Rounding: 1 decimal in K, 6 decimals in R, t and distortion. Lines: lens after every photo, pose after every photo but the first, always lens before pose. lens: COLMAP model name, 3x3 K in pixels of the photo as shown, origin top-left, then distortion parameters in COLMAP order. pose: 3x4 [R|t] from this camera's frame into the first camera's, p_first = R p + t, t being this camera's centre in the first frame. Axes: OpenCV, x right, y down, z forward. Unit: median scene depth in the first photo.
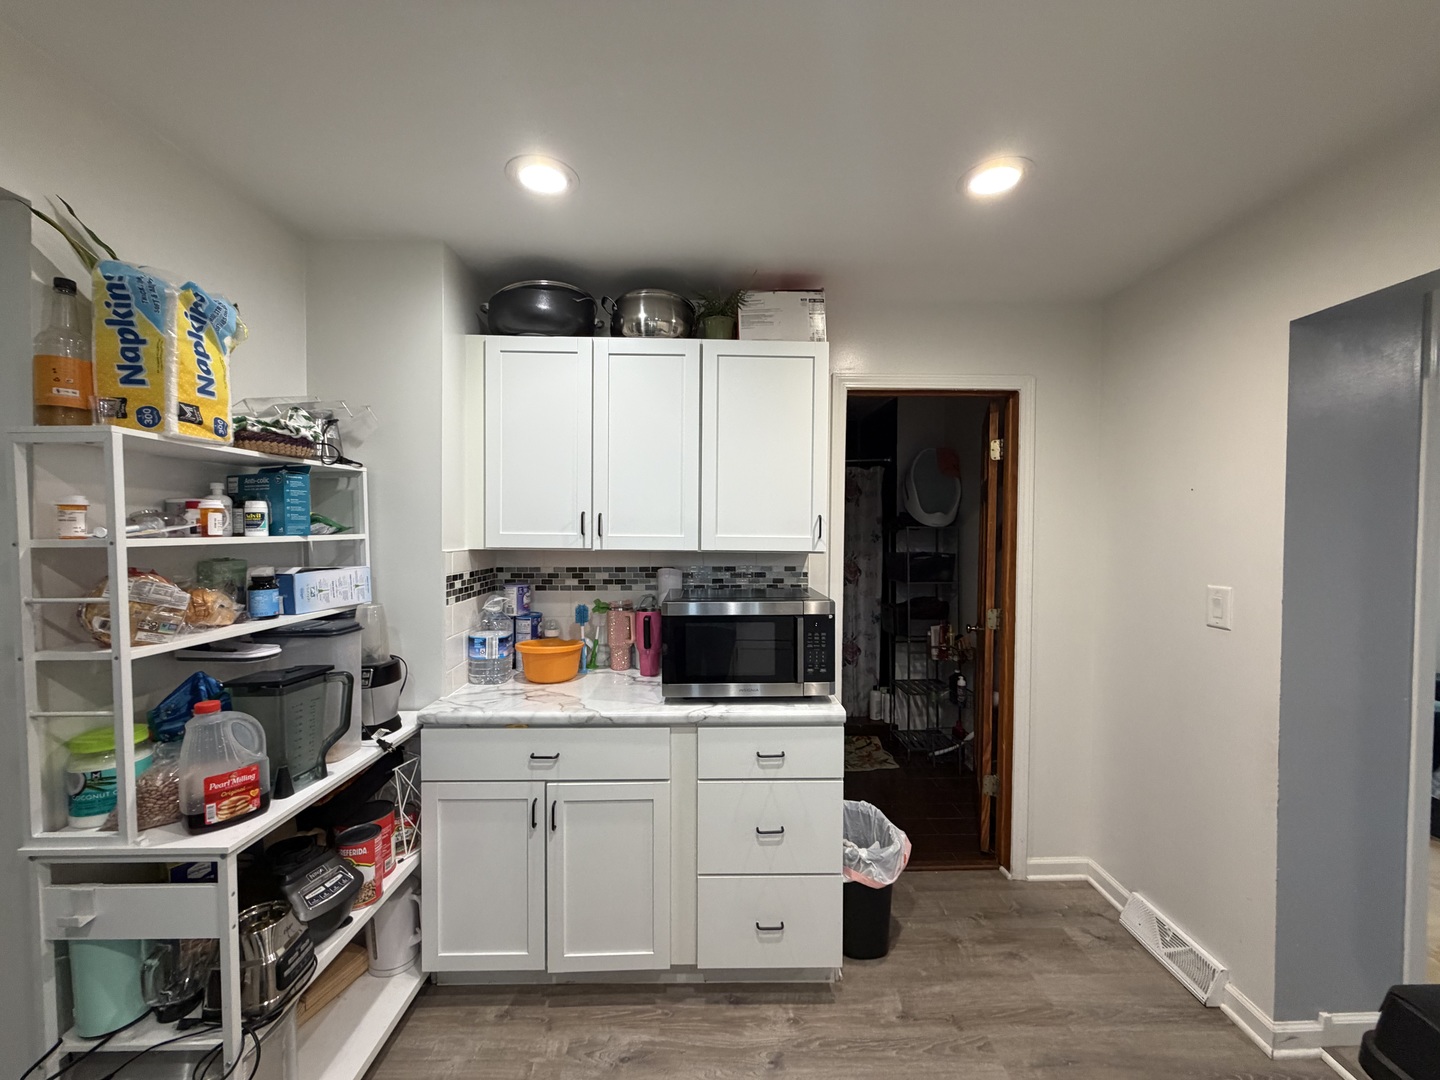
lens RADIAL K [[574.4, 0, 714.3], [0, 574.4, 539.7], [0, 0, 1]] dist [-0.002090, 0.000652]
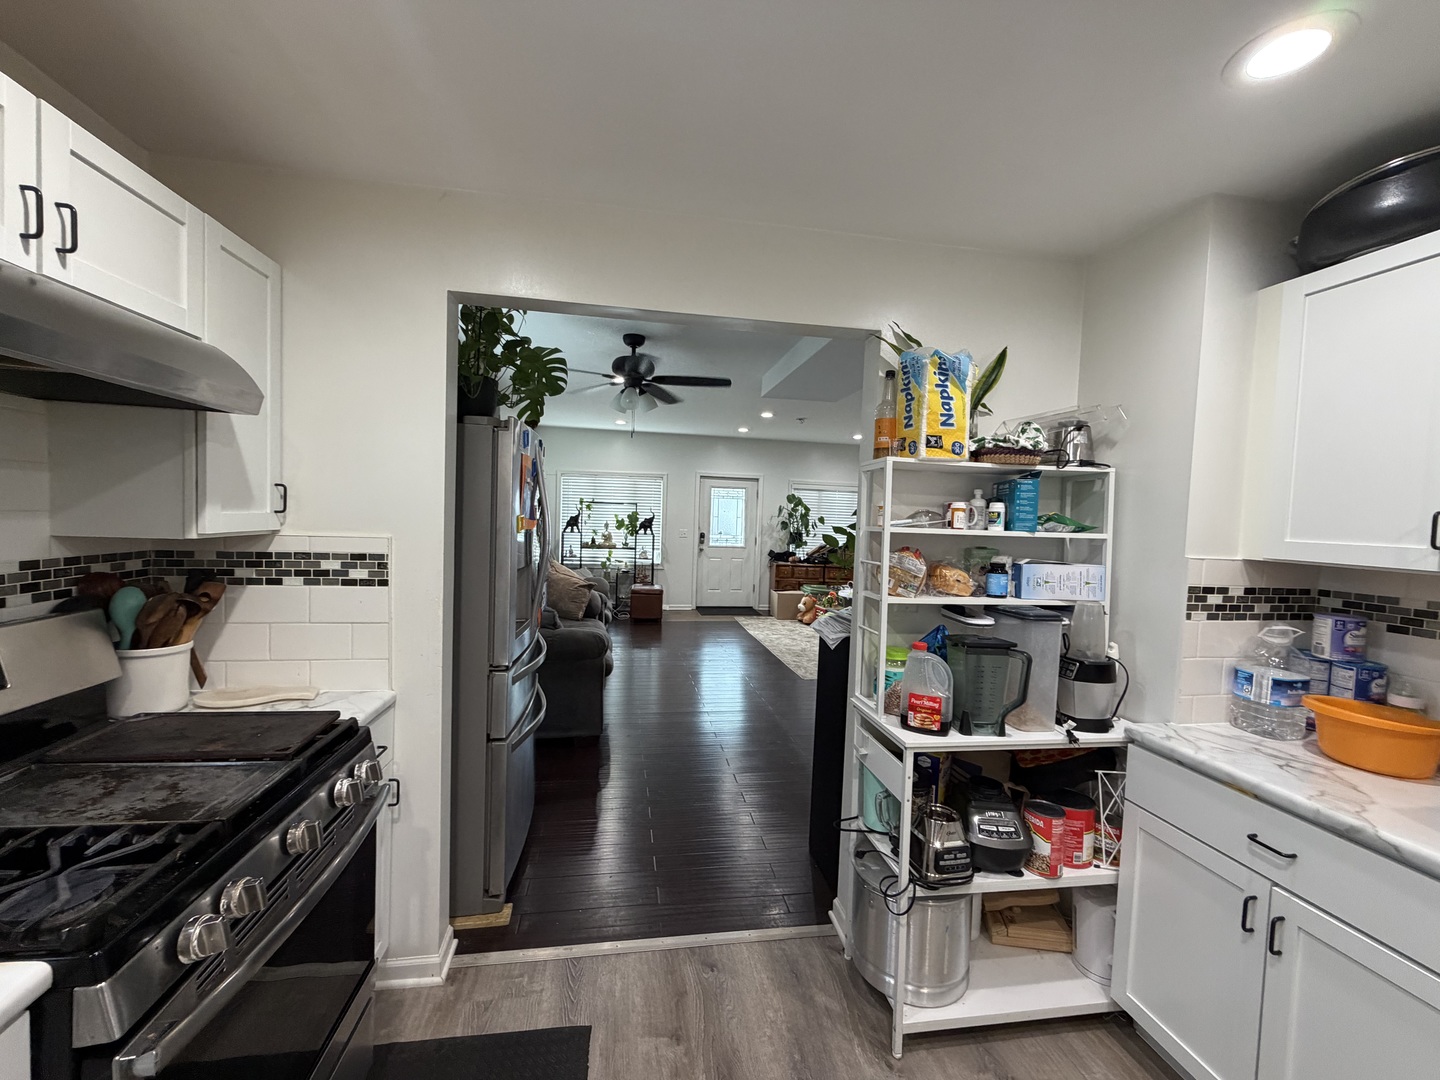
lens RADIAL K [[574.4, 0, 716.2], [0, 574.4, 539.4], [0, 0, 1]] dist [-0.002090, 0.000652]
pose [[0.153597, 0.043394, -0.987180, 0.334295], [-0.055067, 0.997859, 0.035295, 0.002277], [0.986598, 0.048940, 0.155658, 0.196490]]
